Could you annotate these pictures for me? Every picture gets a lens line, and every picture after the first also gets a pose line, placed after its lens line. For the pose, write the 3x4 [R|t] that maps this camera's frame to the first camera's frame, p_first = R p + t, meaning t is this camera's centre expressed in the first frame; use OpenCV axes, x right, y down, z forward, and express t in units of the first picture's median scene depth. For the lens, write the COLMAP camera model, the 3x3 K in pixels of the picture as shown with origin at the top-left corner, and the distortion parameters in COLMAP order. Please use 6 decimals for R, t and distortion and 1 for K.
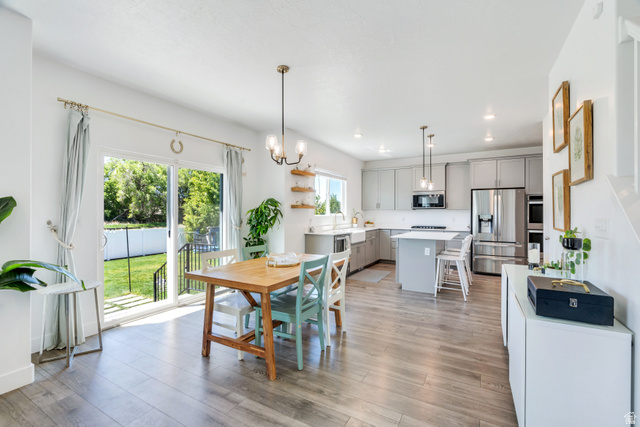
lens RADIAL K [[285.7, 0, 319.1], [0, 285.7, 211.0], [0, 0, 1]] dist [-0.009138, 0.000166]
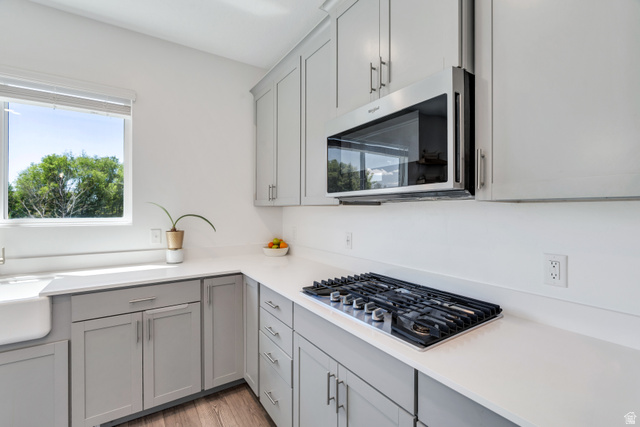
lens RADIAL K [[285.7, 0, 321.1], [0, 285.7, 210.9], [0, 0, 1]] dist [-0.009138, 0.000166]
pose [[0.897753, -0.000602, -0.440499, 0.495452], [0.002943, 0.999985, 0.004631, -0.000253], [0.440489, -0.005454, 0.897741, 0.944238]]
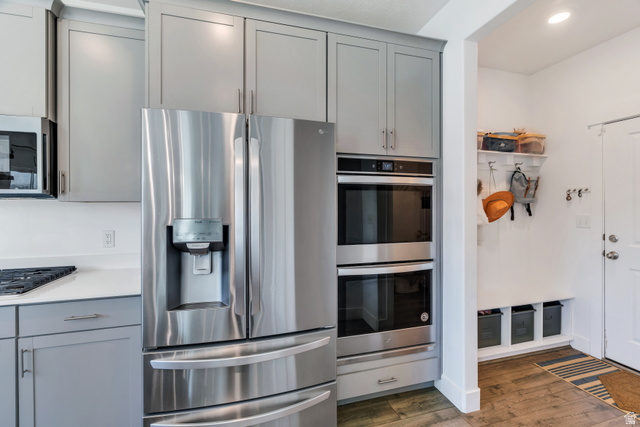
lens RADIAL K [[285.7, 0, 322.9], [0, 285.7, 209.2], [0, 0, 1]] dist [-0.009138, 0.000166]
pose [[0.691478, -0.005116, 0.722379, 0.482550], [-0.002335, 0.999954, 0.009317, -0.000467], [-0.722393, -0.008129, 0.691434, 0.762361]]
